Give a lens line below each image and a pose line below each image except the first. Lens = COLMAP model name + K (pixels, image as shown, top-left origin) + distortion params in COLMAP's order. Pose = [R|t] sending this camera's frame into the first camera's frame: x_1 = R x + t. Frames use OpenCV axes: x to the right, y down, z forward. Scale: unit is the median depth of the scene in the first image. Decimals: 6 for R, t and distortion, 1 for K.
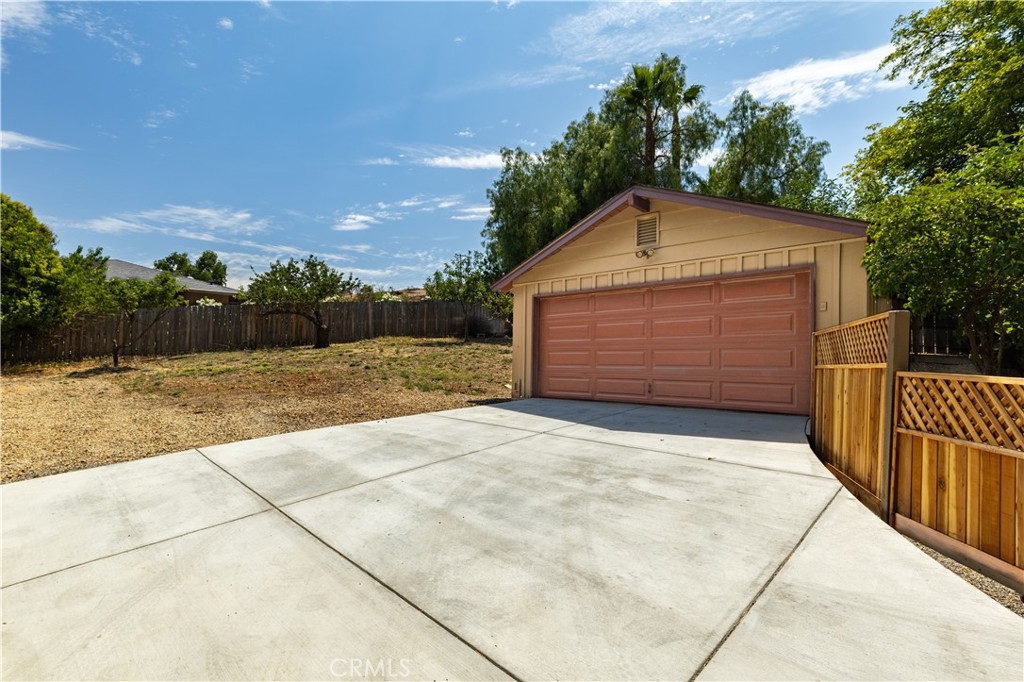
lens RADIAL K [[521.4, 0, 491.5], [0, 521.4, 346.4], [0, 0, 1]] dist [0.010429, 0.001215]
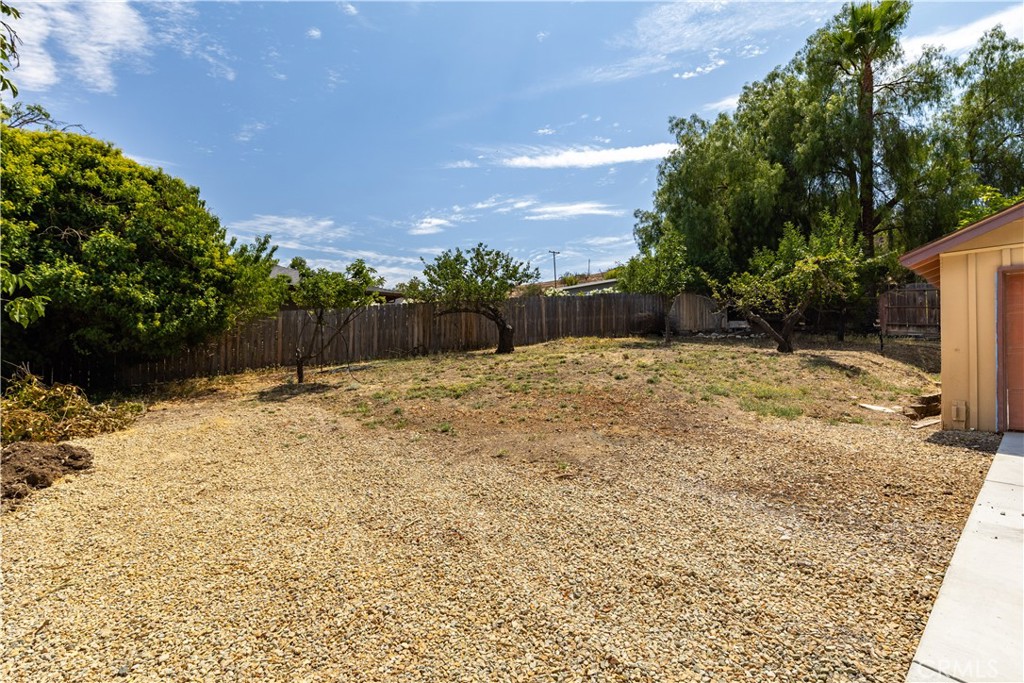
lens RADIAL K [[482.3, 0, 504.1], [0, 482.3, 349.9], [0, 0, 1]] dist [-0.002150, 0.002486]
pose [[0.998226, -0.018272, -0.056672, -0.279425], [0.019036, 0.999735, 0.012954, -0.010708], [0.056420, -0.014010, 0.998309, 0.223120]]
